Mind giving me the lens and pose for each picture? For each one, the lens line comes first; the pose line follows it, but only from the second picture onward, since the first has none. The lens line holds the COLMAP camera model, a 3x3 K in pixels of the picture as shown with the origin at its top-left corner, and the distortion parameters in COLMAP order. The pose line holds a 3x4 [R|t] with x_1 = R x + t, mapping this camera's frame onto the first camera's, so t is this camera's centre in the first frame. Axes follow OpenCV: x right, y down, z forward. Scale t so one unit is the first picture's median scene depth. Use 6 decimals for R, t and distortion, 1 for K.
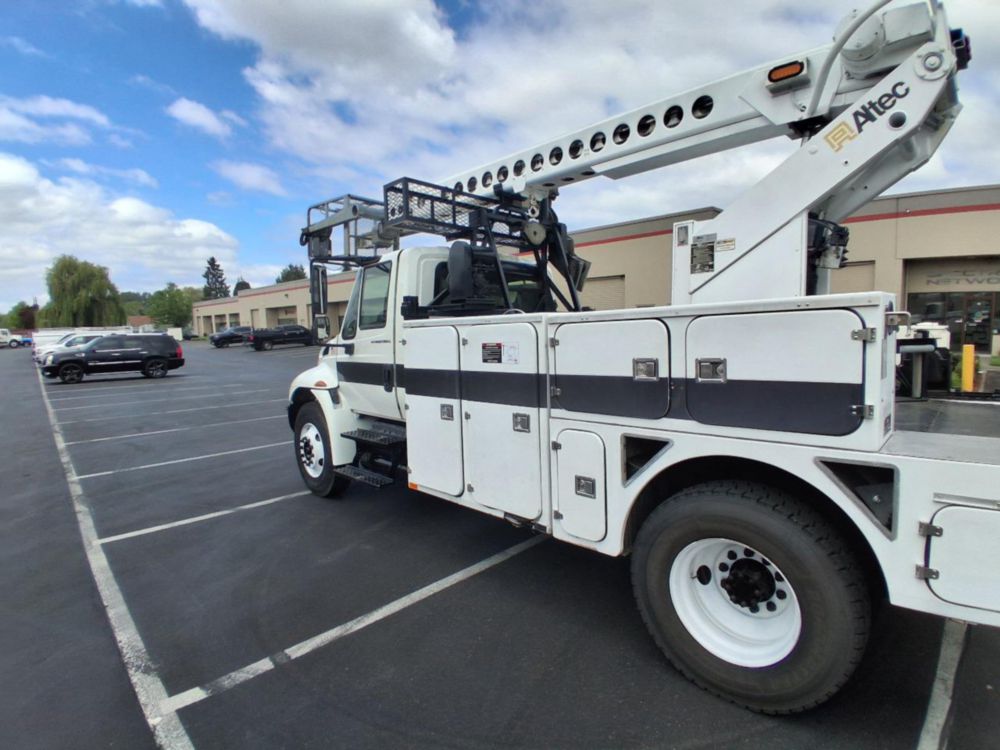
lens RADIAL K [[506.6, 0, 504.3], [0, 506.6, 383.6], [0, 0, 1]] dist [0.002555, -0.046621]
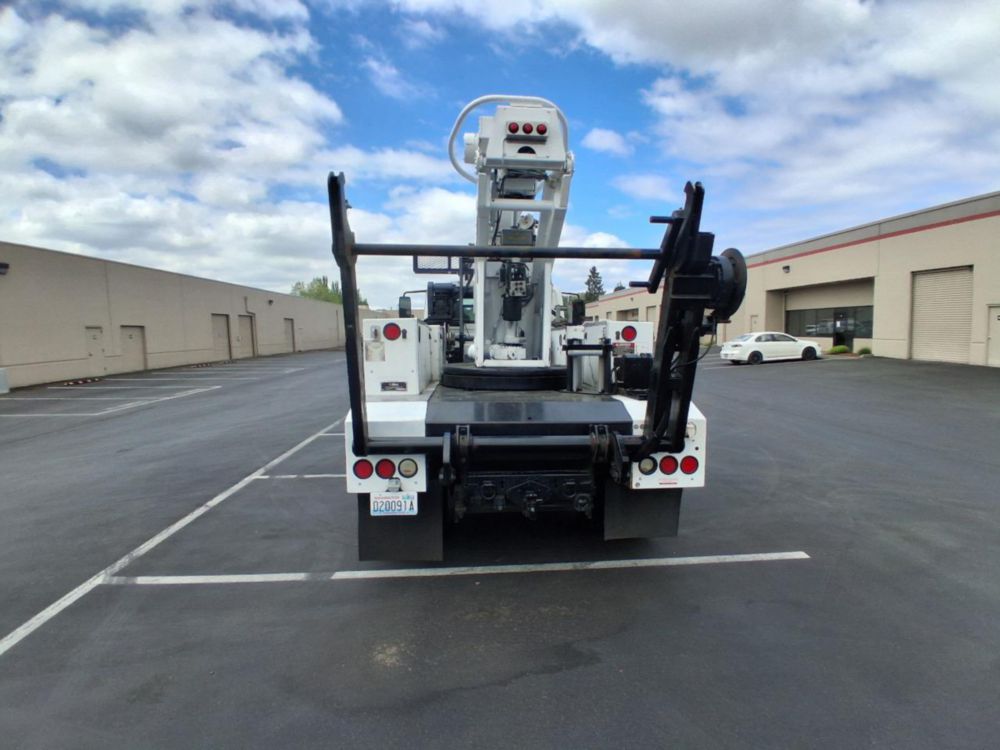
lens RADIAL K [[500.5, 0, 501.2], [0, 500.5, 373.6], [0, 0, 1]] dist [-0.000335, -0.045372]
pose [[0.744259, 0.064533, -0.664767, 1.688448], [-0.075487, 0.997071, 0.012279, -0.034318], [0.663612, 0.041042, 0.746950, -0.139006]]
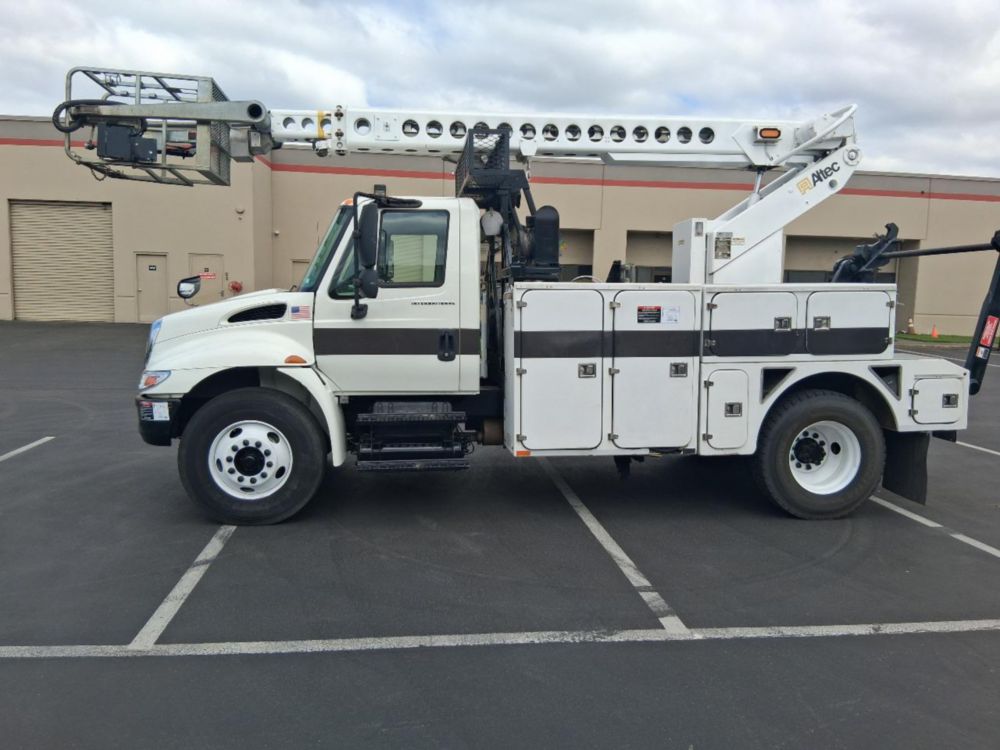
lens RADIAL K [[746.7, 0, 515.3], [0, 746.7, 369.1], [0, 0, 1]] dist [0.113869, -0.197383]
pose [[0.617475, -0.050652, 0.784958, -1.788302], [0.054682, 0.998274, 0.021401, 0.013655], [-0.784688, 0.029708, 0.619179, 0.172873]]
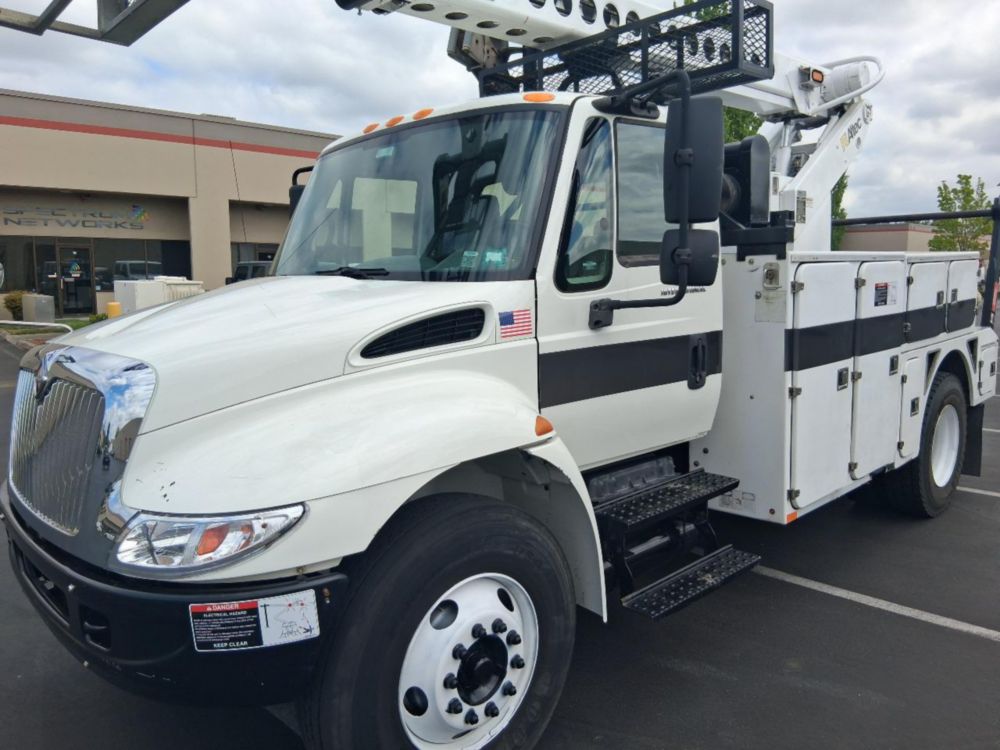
lens RADIAL K [[746.7, 0, 515.3], [0, 746.7, 369.1], [0, 0, 1]] dist [0.113869, -0.197383]
pose [[0.030574, -0.108434, 0.993633, -1.516152], [0.117280, 0.987620, 0.104170, -0.159613], [-0.992628, 0.113349, 0.042913, 1.759052]]
